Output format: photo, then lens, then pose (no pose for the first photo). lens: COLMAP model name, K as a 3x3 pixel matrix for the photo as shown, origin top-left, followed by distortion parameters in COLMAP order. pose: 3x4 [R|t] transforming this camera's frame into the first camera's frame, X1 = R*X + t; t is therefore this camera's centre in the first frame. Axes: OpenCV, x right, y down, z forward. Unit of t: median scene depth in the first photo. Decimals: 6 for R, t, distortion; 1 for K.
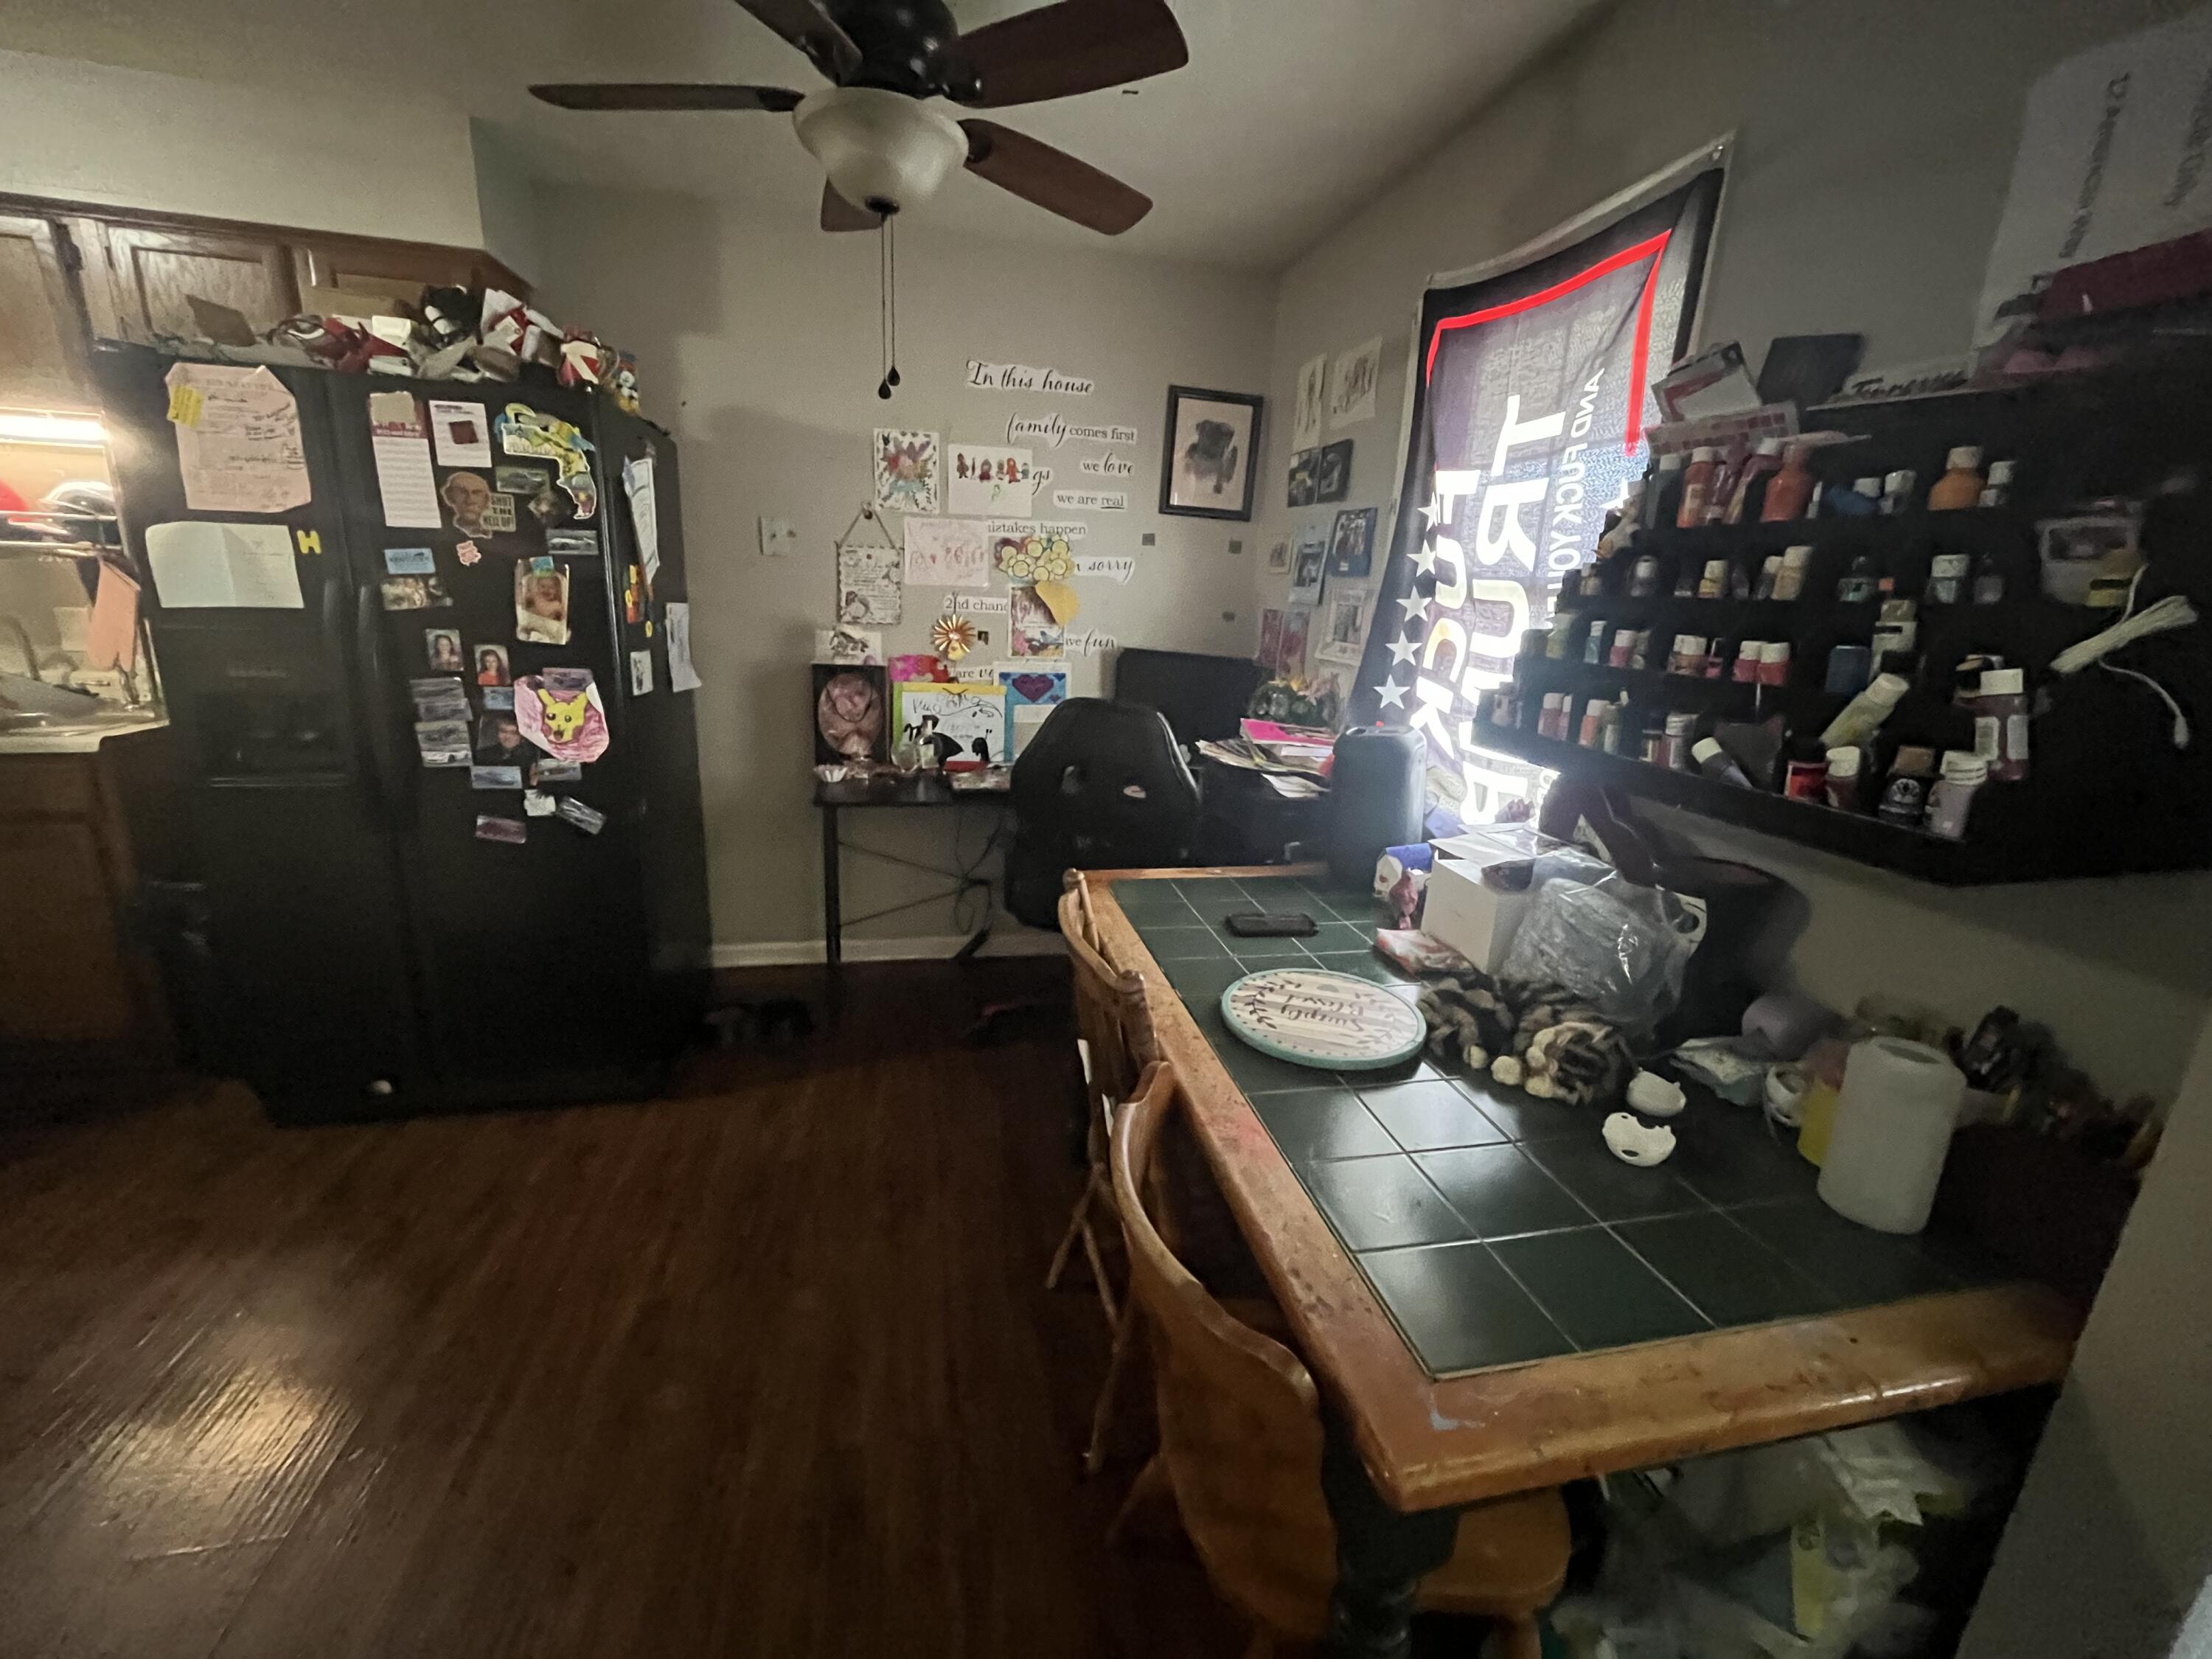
lens RADIAL K [[898.1, 0, 1103.9], [0, 898.1, 820.8], [0, 0, 1]] dist [-0.004261, -0.000198]
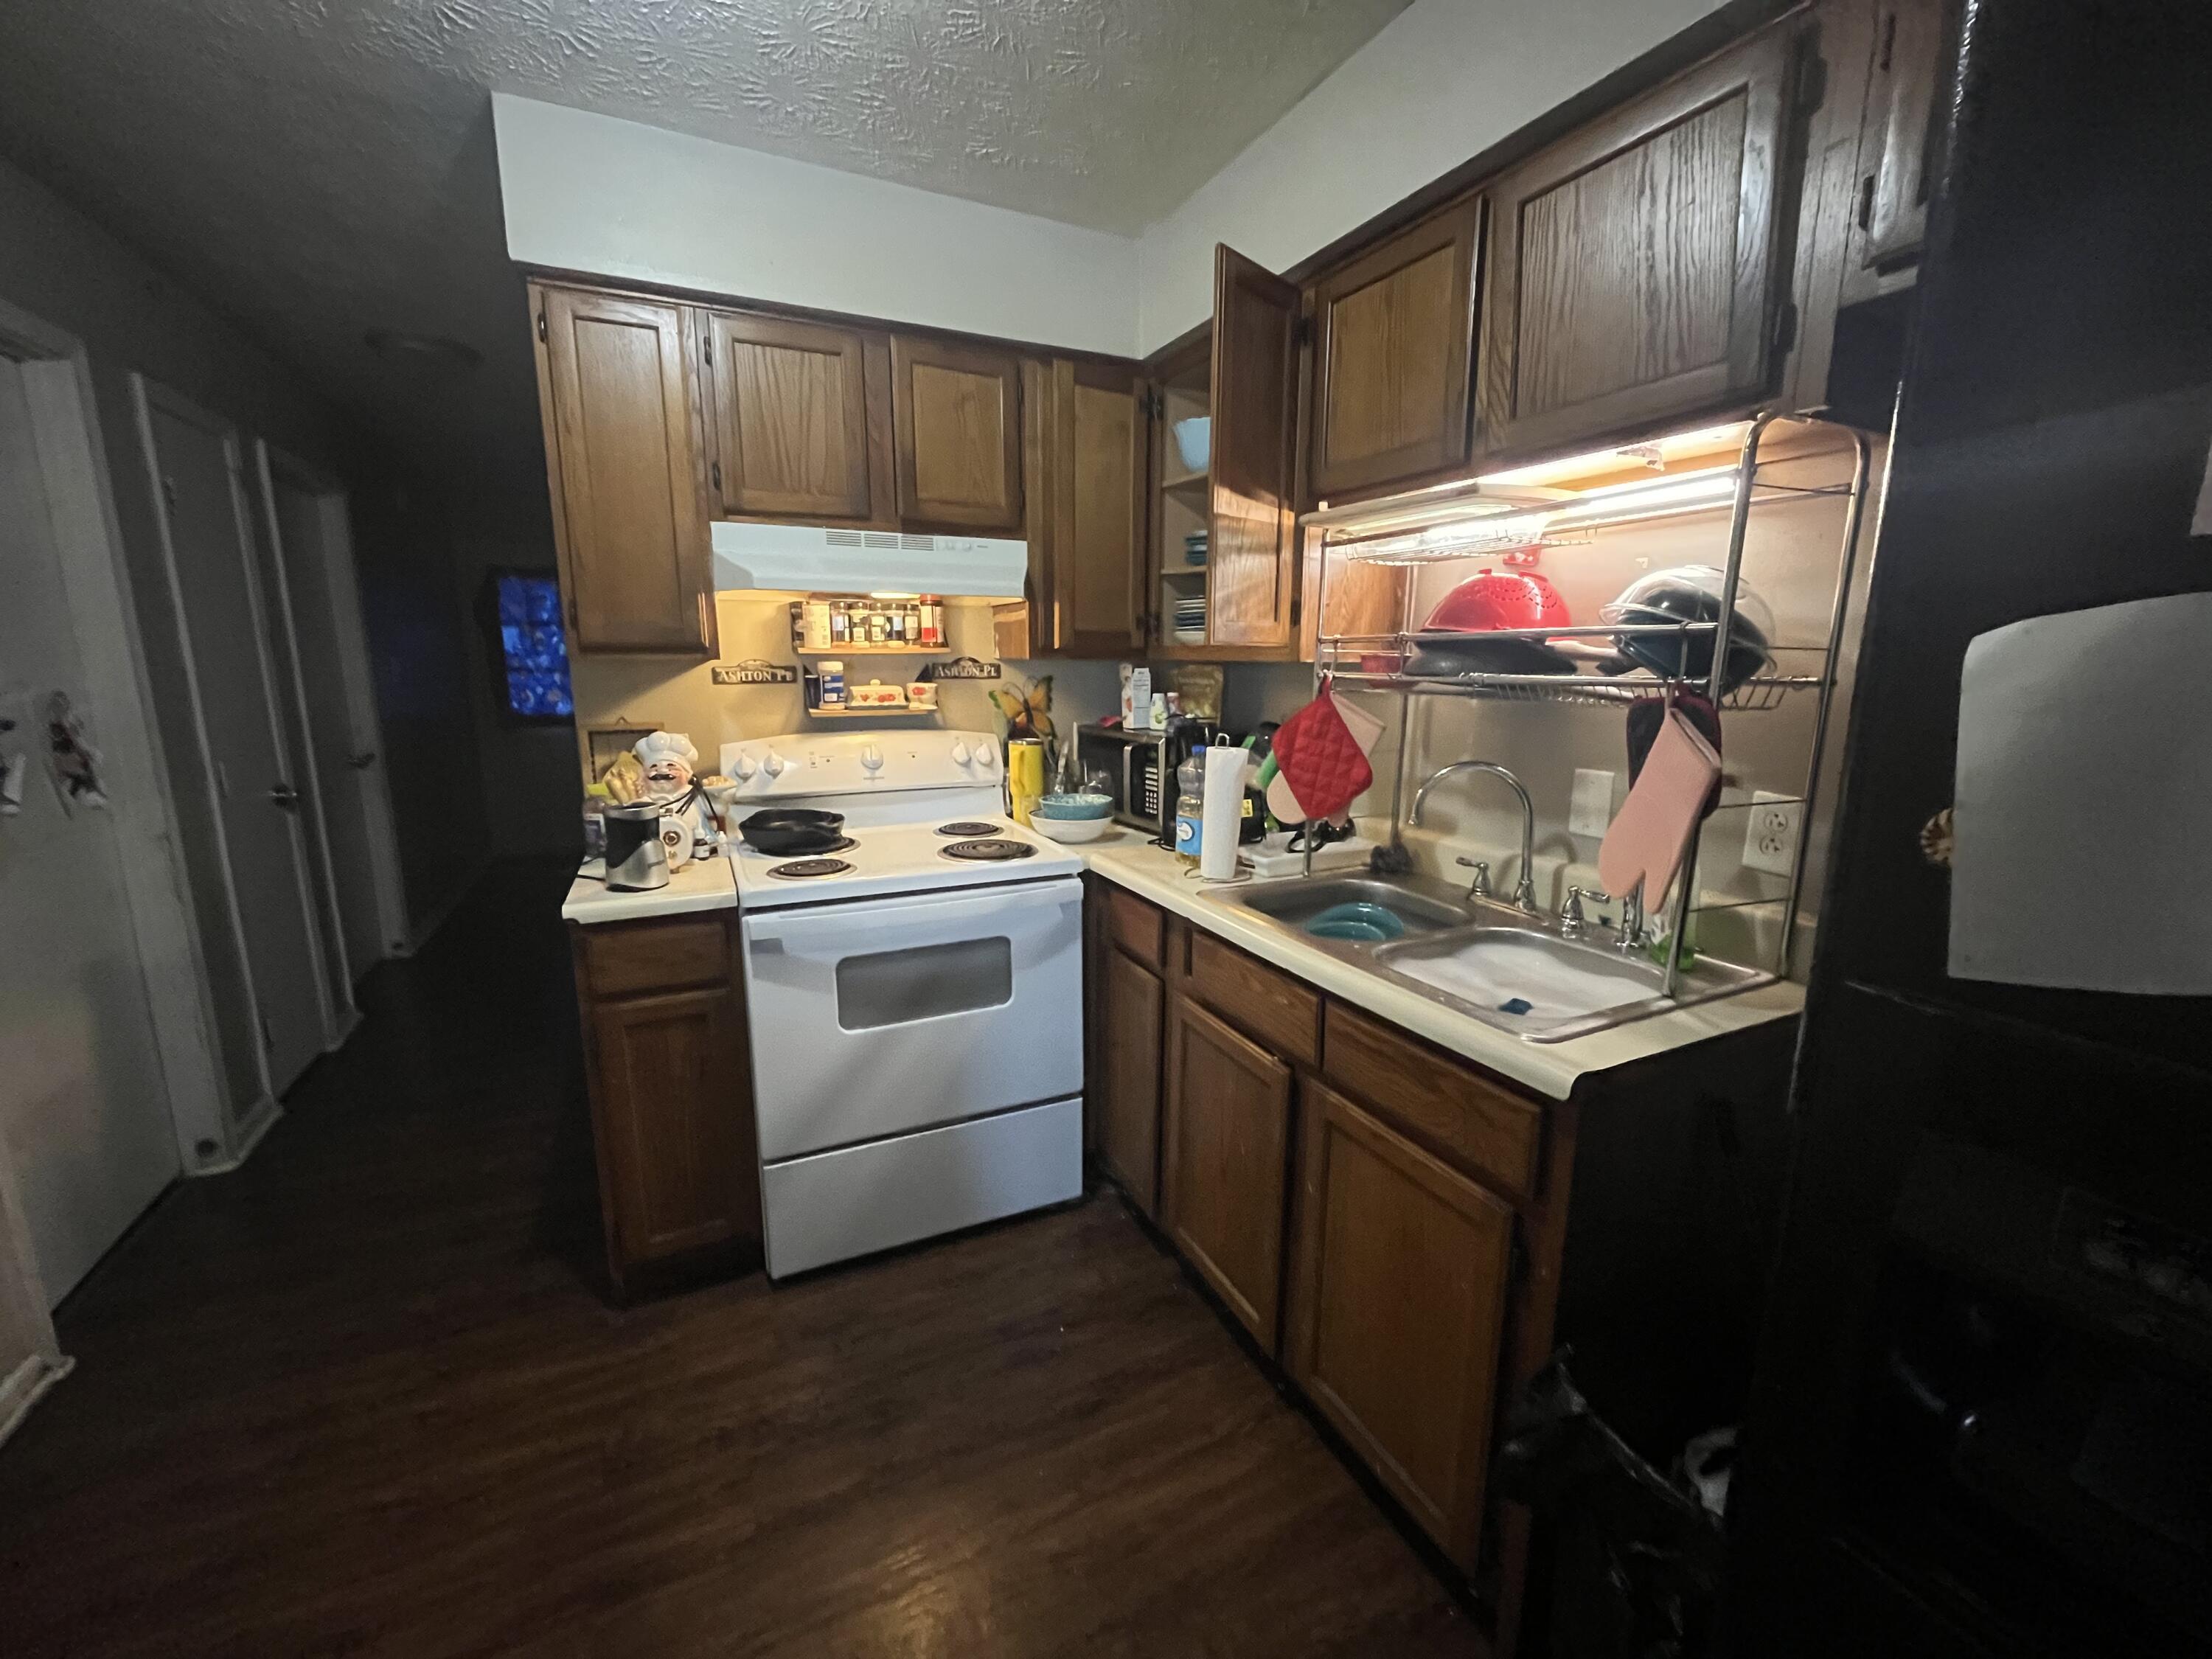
lens RADIAL K [[898.1, 0, 1104.7], [0, 898.1, 826.7], [0, 0, 1]] dist [-0.004261, -0.000198]
pose [[0.246209, 0.132605, -0.960103, -0.679352], [-0.230171, 0.970257, 0.074982, -0.183404], [0.941489, 0.202527, 0.269408, 0.551804]]
